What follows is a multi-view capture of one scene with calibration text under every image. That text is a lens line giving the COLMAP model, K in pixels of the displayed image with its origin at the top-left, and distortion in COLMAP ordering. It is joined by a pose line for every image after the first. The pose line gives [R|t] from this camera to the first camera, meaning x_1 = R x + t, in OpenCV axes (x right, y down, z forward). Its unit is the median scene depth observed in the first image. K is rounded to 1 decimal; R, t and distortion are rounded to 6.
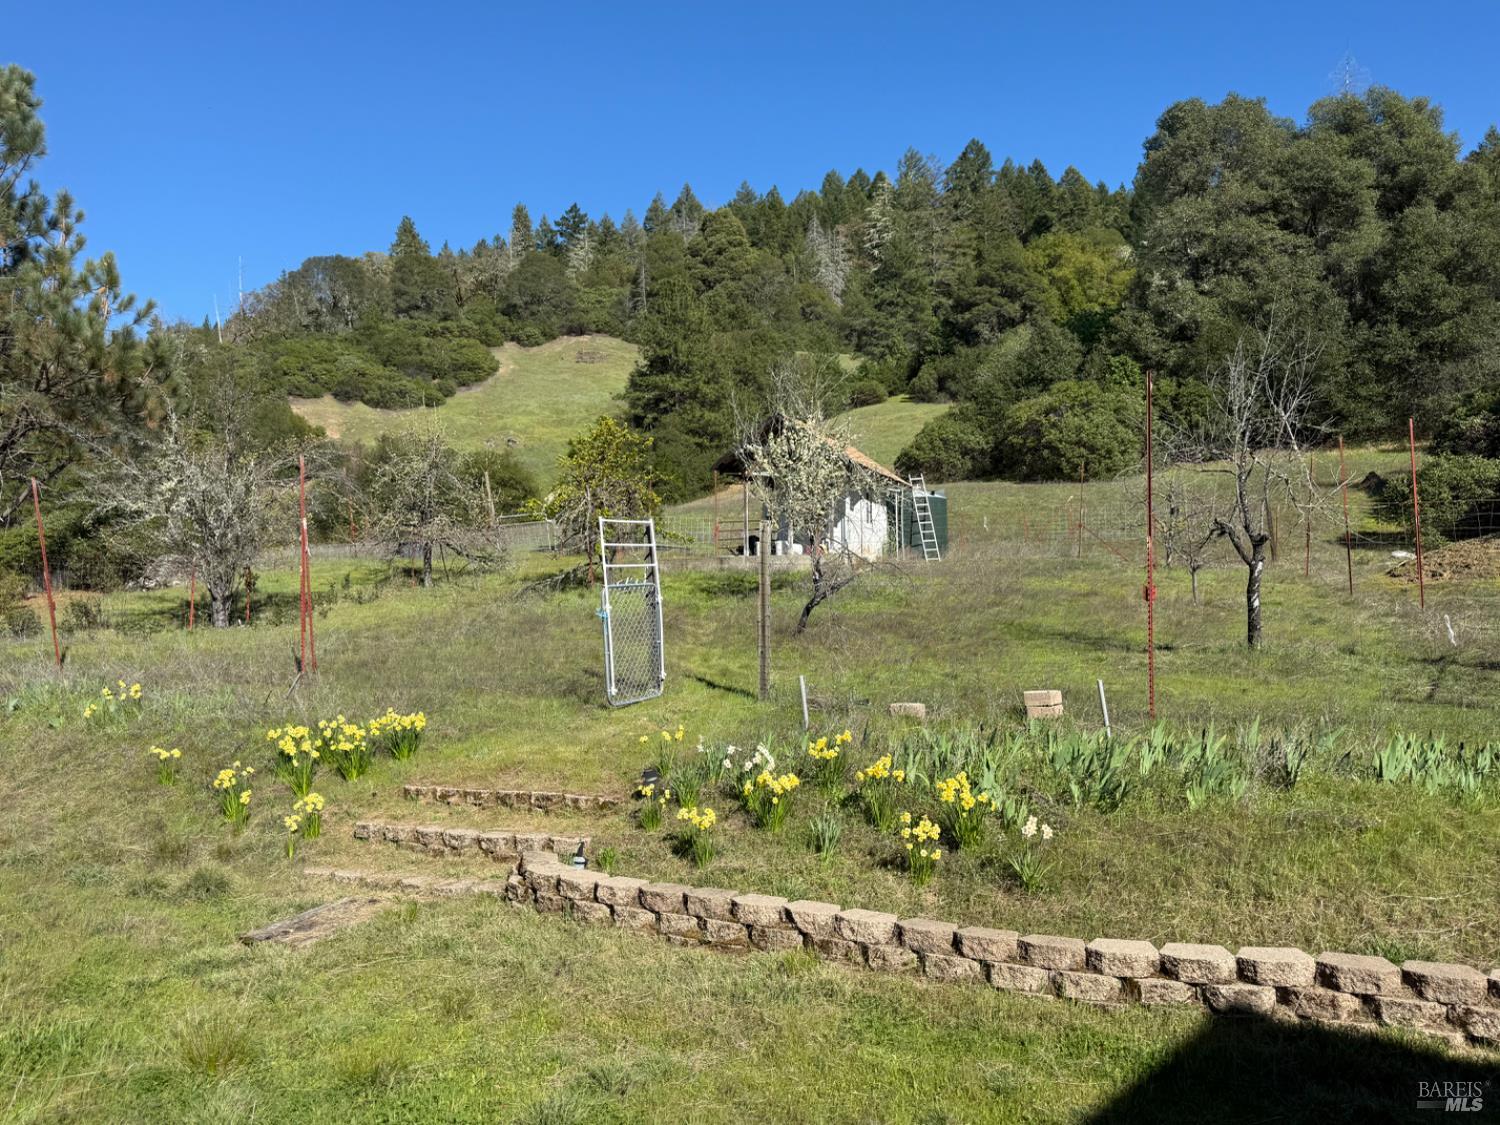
lens RADIAL K [[1094.5, 0, 750.0], [0, 1094.5, 562.5], [0, 0, 1]] dist [0.117831, -0.190172]
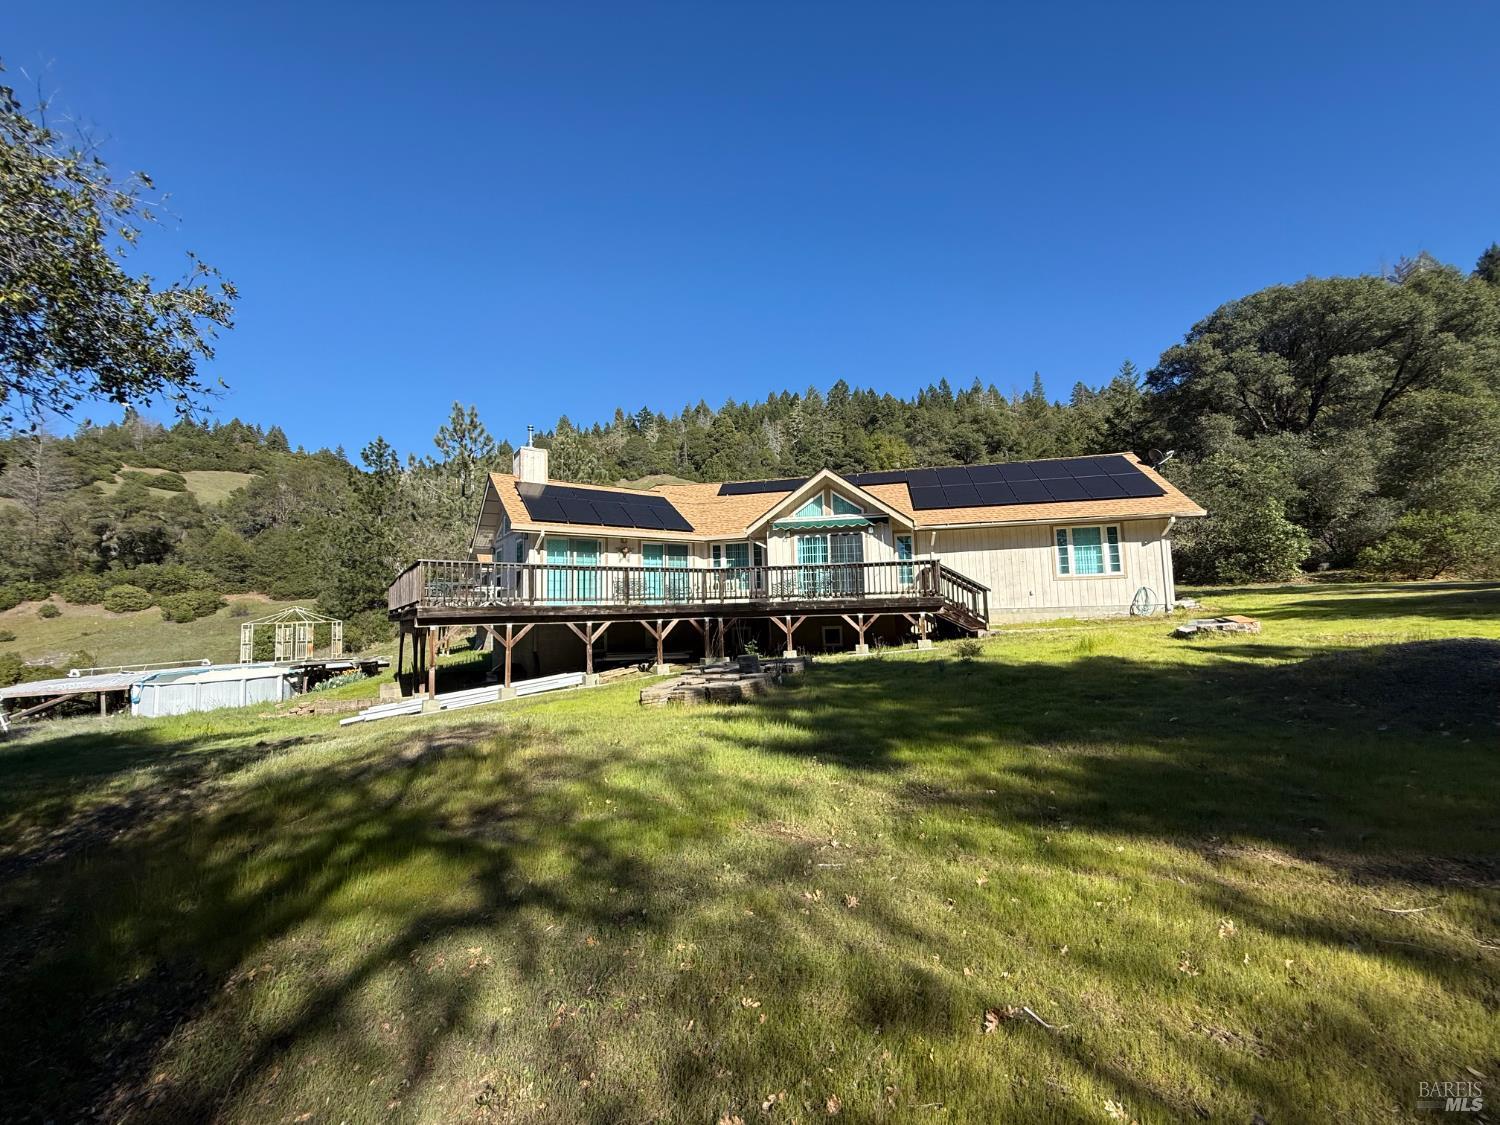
lens RADIAL K [[604.6, 0, 750.0], [0, 604.6, 562.5], [0, 0, 1]] dist [-0.000718, 0.000888]
pose [[0.998929, -0.009328, 0.045328, -0.047170], [0.010890, 0.999351, -0.034348, 0.000928], [-0.044978, 0.034805, 0.998381, -0.231611]]
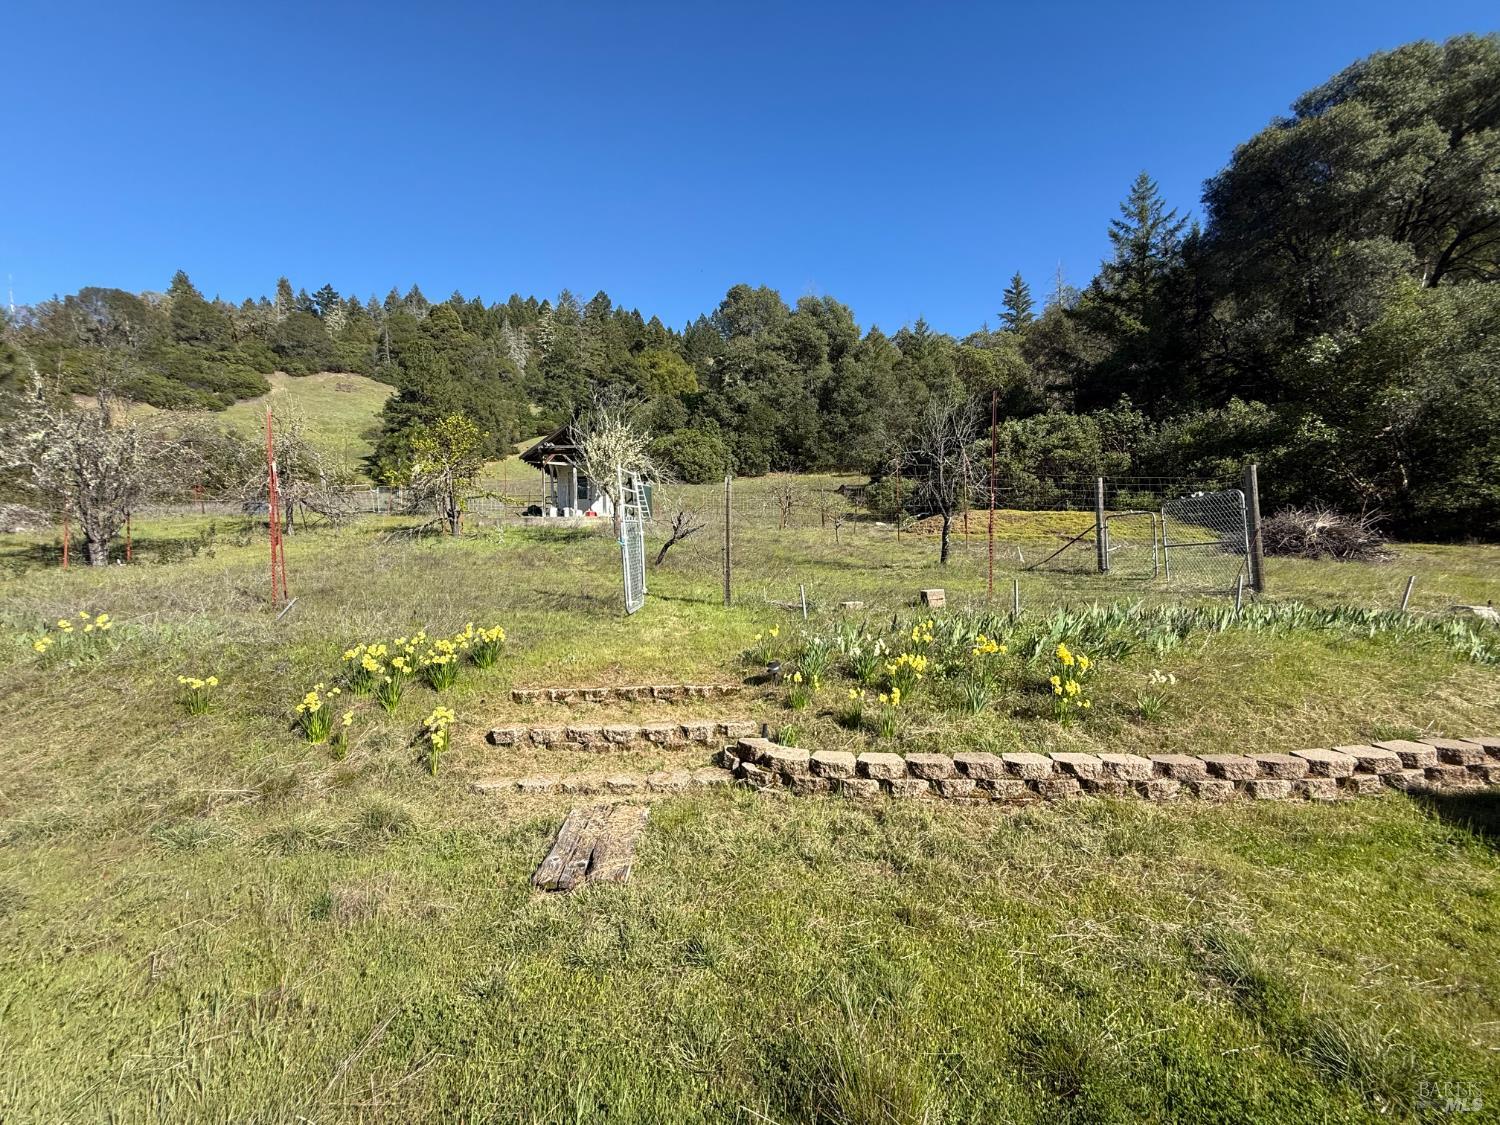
lens RADIAL K [[604.6, 0, 750.0], [0, 604.6, 562.5], [0, 0, 1]] dist [-0.000718, 0.000888]
pose [[0.898171, -0.010784, 0.439514, -0.027182], [-0.011738, 0.998755, 0.048492, 0.003057], [-0.439490, -0.048713, 0.896926, 0.026913]]
